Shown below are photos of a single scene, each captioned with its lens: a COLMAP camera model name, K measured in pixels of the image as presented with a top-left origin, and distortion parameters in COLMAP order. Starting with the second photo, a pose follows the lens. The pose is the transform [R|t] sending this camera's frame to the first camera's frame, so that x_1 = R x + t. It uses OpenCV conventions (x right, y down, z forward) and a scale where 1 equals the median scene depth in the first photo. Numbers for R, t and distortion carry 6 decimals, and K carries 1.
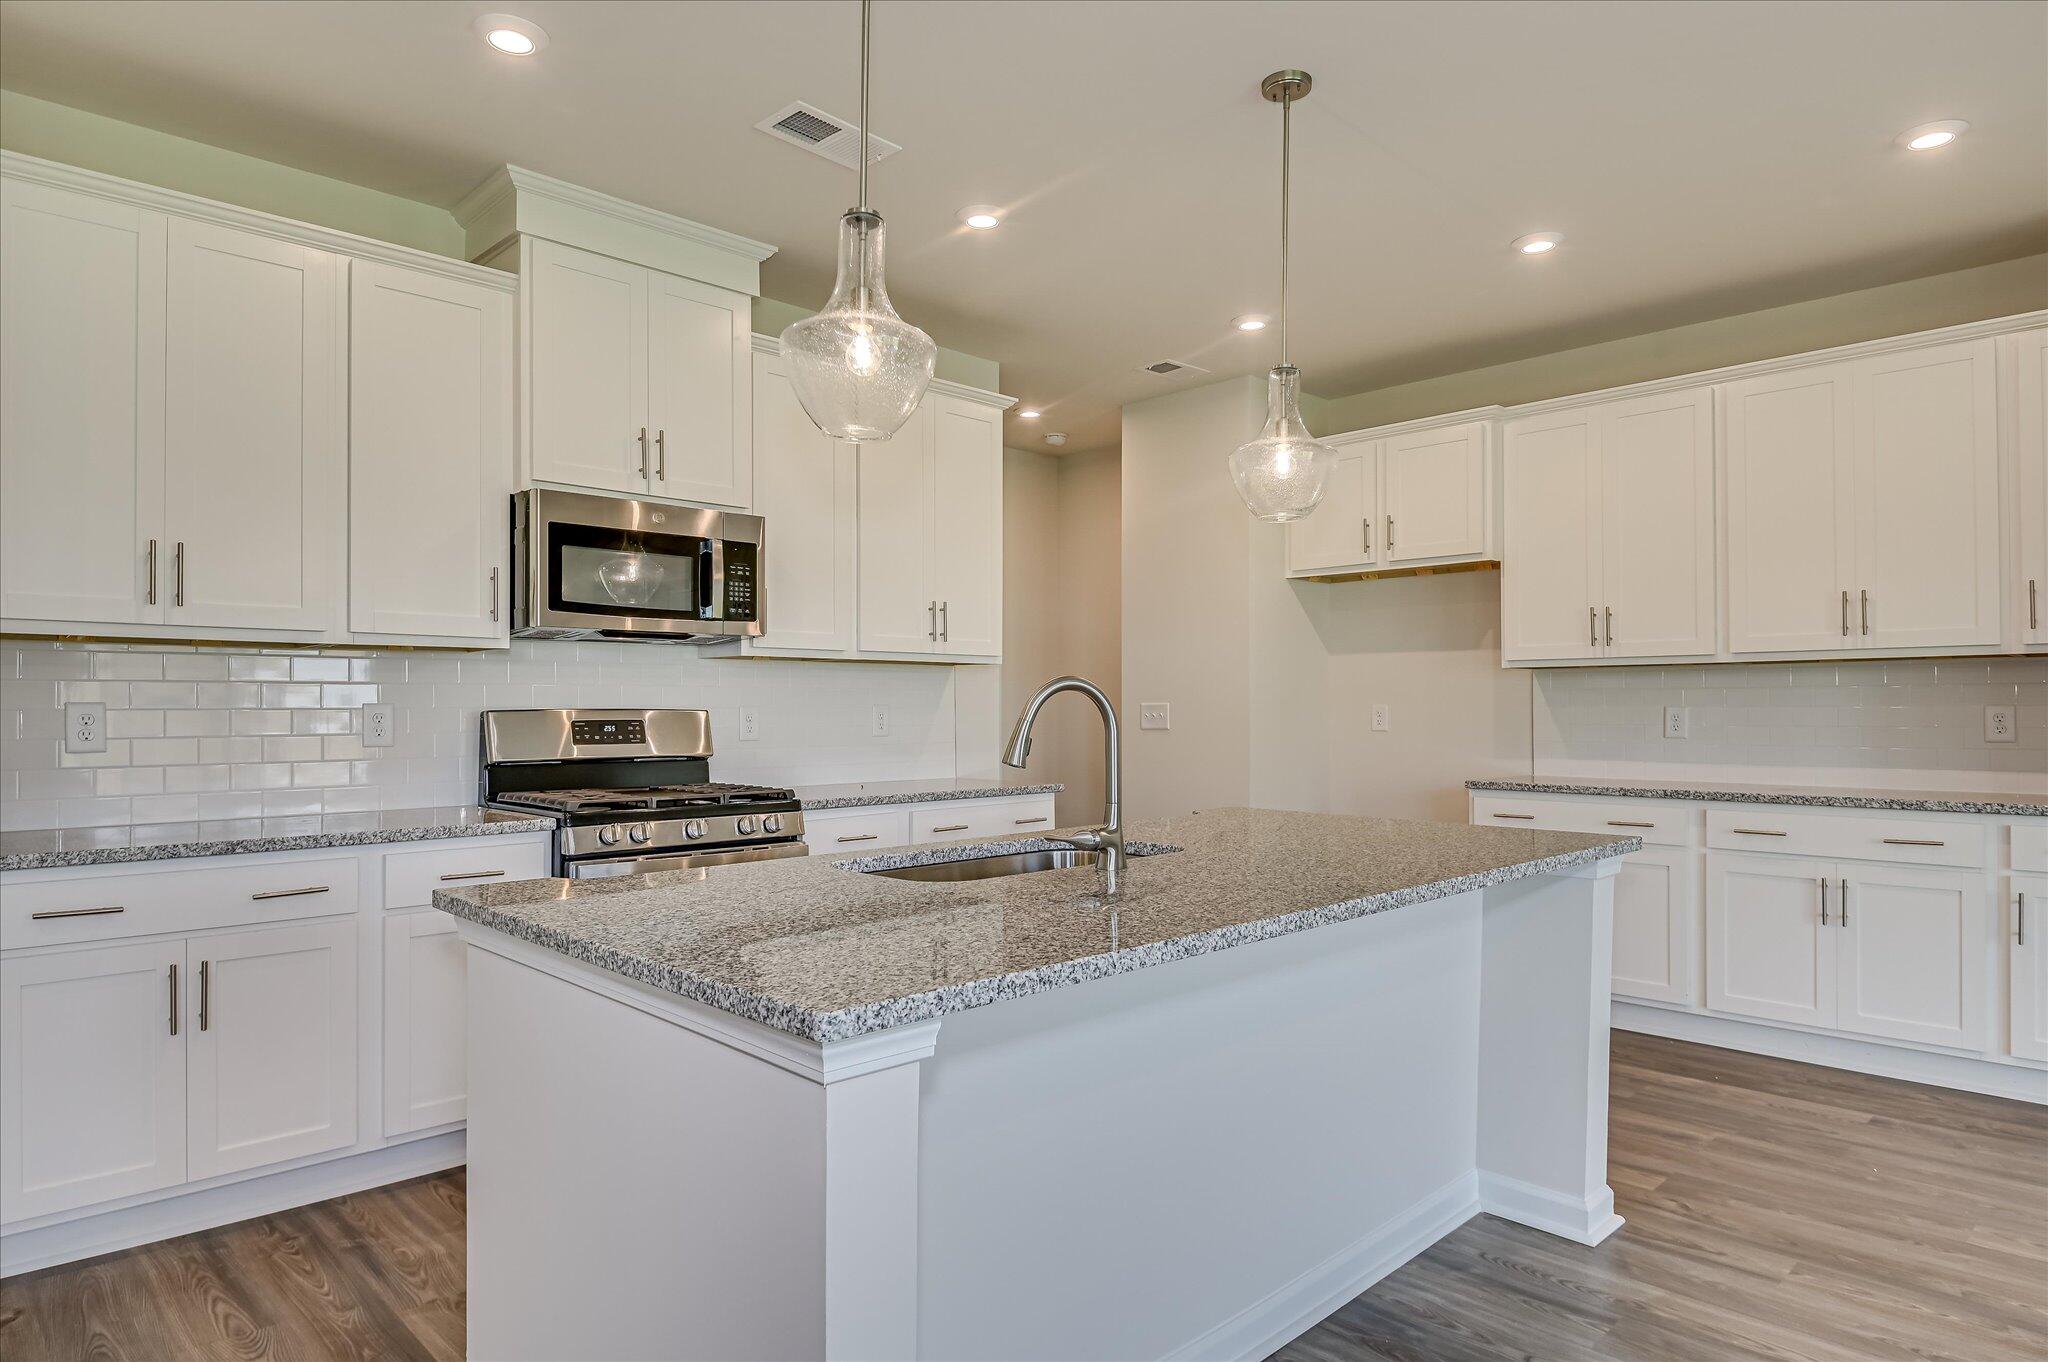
lens RADIAL K [[1217.6, 0, 1030.7], [0, 1217.6, 705.4], [0, 0, 1]] dist [0.000577, -0.000345]
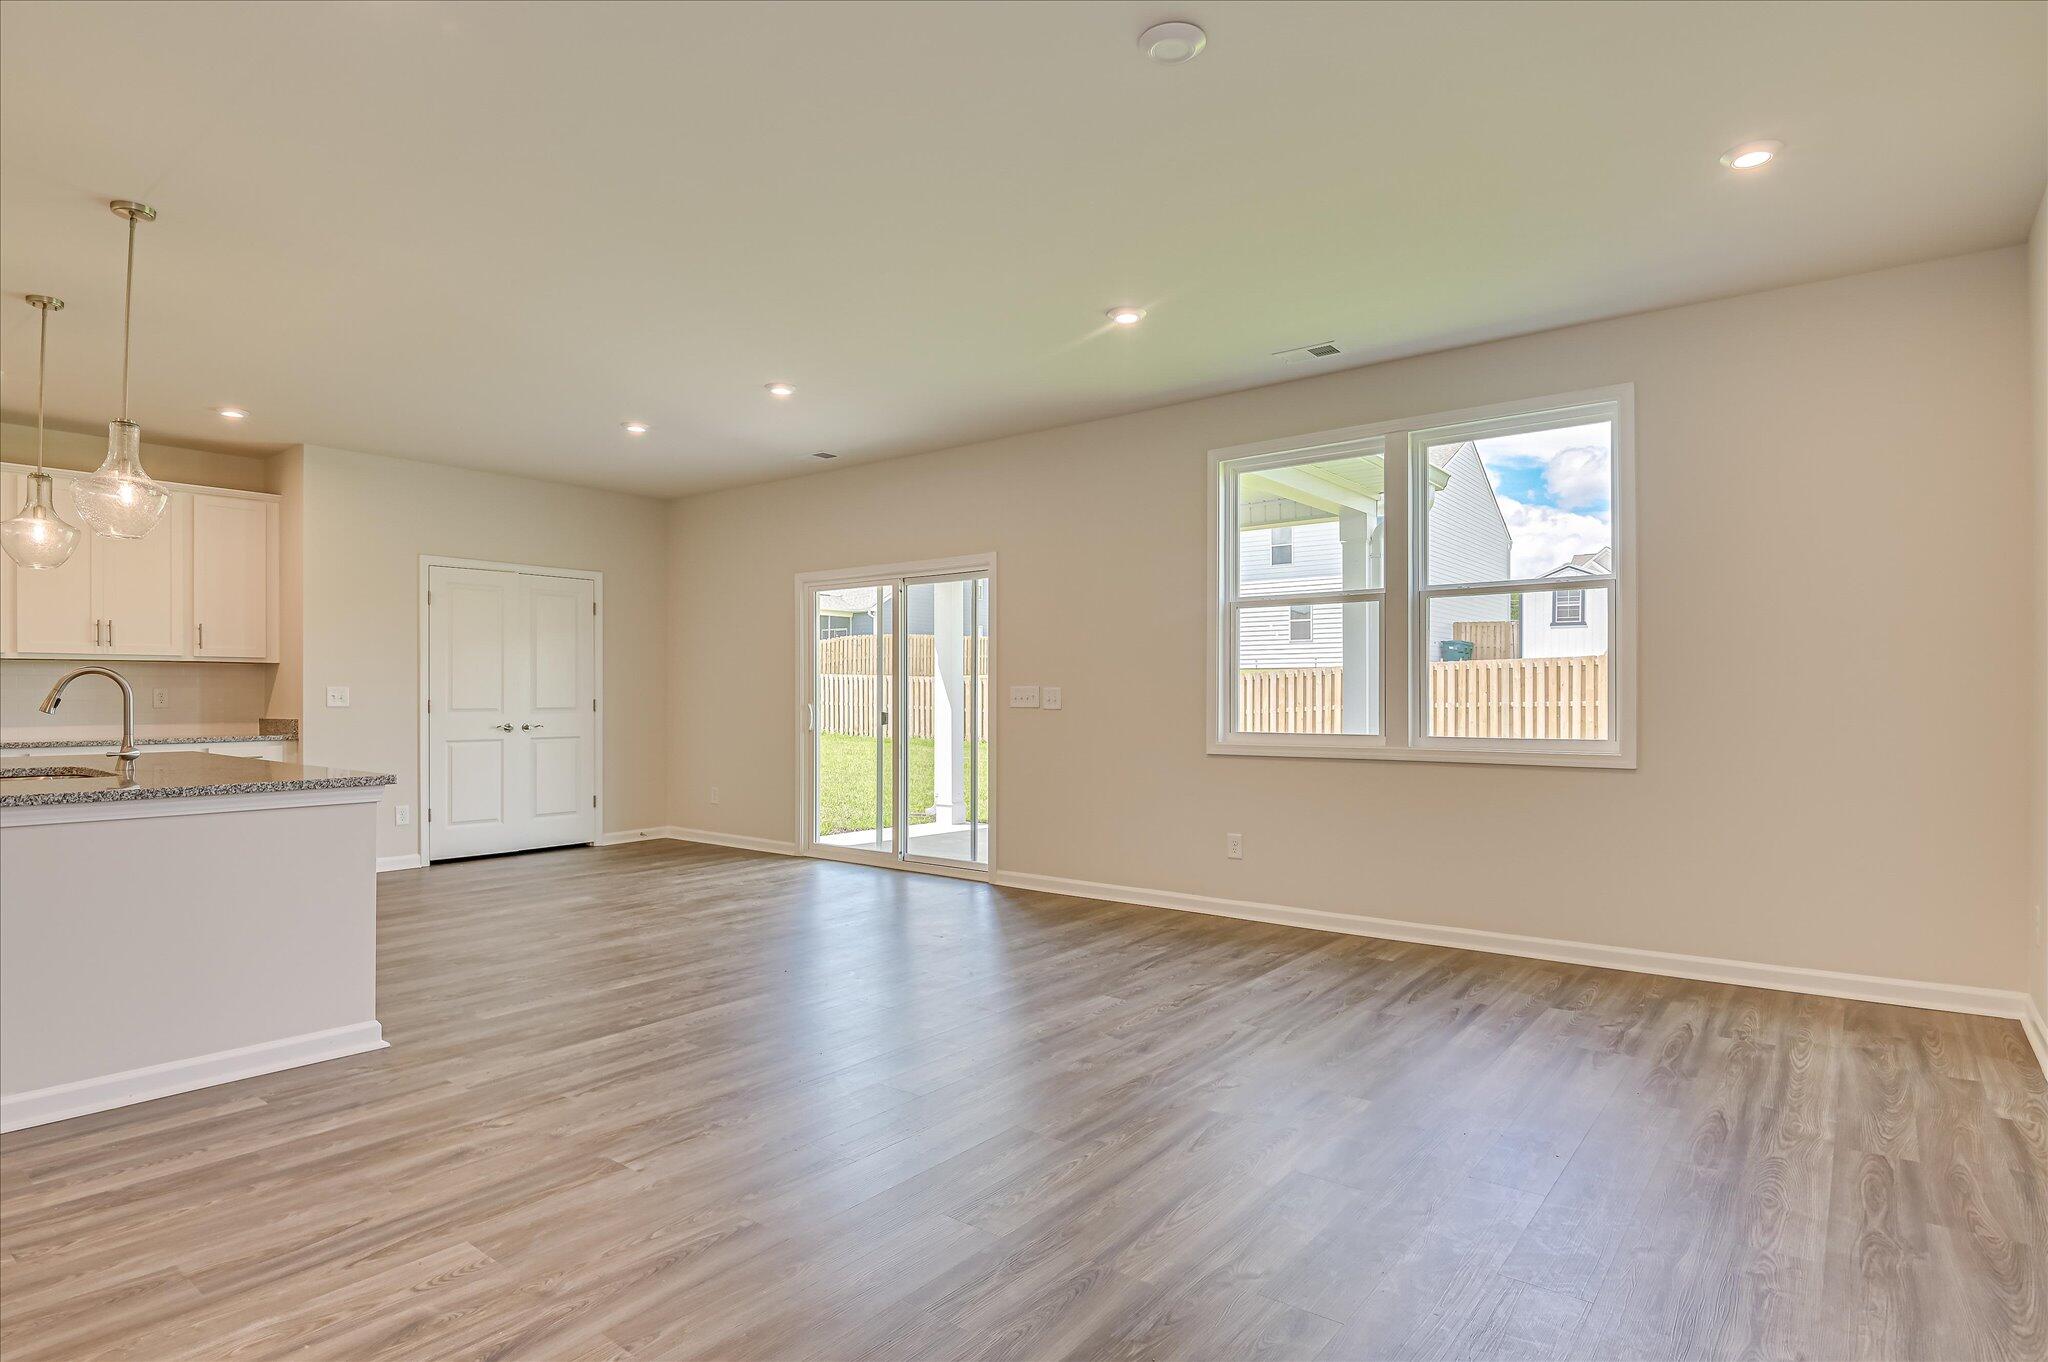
lens RADIAL K [[1084.0, 0, 993.5], [0, 1084.0, 698.9], [0, 0, 1]] dist [-0.024047, -0.000593]
pose [[-0.091601, -0.002033, 0.995794, -0.969639], [-0.000528, 0.999998, 0.001993, 0.012959], [-0.995796, -0.000343, -0.091602, -0.105390]]
